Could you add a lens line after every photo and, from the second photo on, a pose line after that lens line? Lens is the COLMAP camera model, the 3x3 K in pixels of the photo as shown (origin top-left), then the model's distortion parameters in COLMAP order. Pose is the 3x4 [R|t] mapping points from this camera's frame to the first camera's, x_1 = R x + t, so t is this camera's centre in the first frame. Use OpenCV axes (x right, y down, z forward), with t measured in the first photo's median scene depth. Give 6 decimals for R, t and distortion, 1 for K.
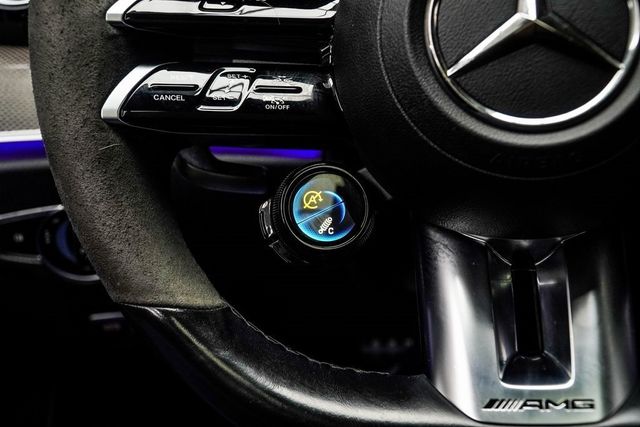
lens RADIAL K [[859.0, 0, 321.6], [0, 859.0, 212.7], [0, 0, 1]] dist [-0.083422, 0.000000]
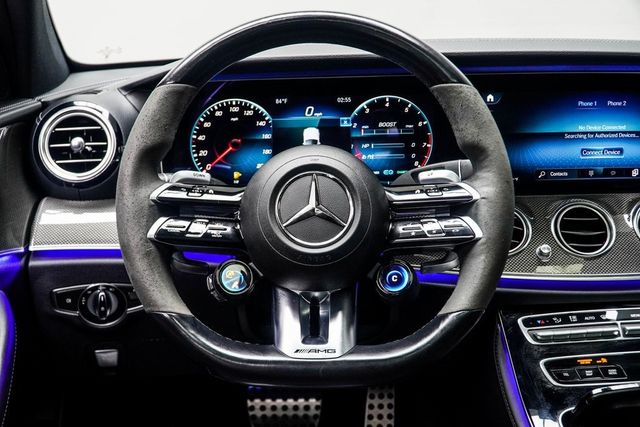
lens RADIAL K [[818.4, 0, 308.7], [0, 818.4, 205.8], [0, 0, 1]] dist [-0.051929, 0.000000]
pose [[0.993631, 0.037669, 0.106197, -0.044640], [-0.019172, 0.985242, -0.170089, 0.195088], [-0.111037, 0.166970, 0.979690, -1.414313]]
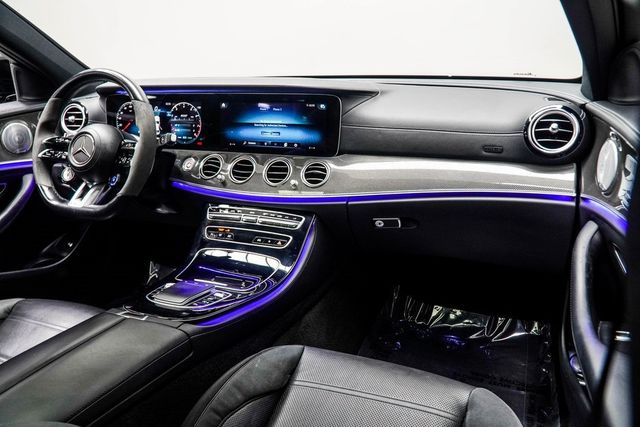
lens RADIAL K [[496.6, 0, 319.4], [0, 496.6, 209.7], [0, 0, 1]] dist [-0.004050, -0.005083]
pose [[0.947847, 0.140676, -0.286002, 2.984354], [-0.154405, 0.987668, -0.025913, 0.063376], [0.278830, 0.068721, 0.957879, -2.074478]]
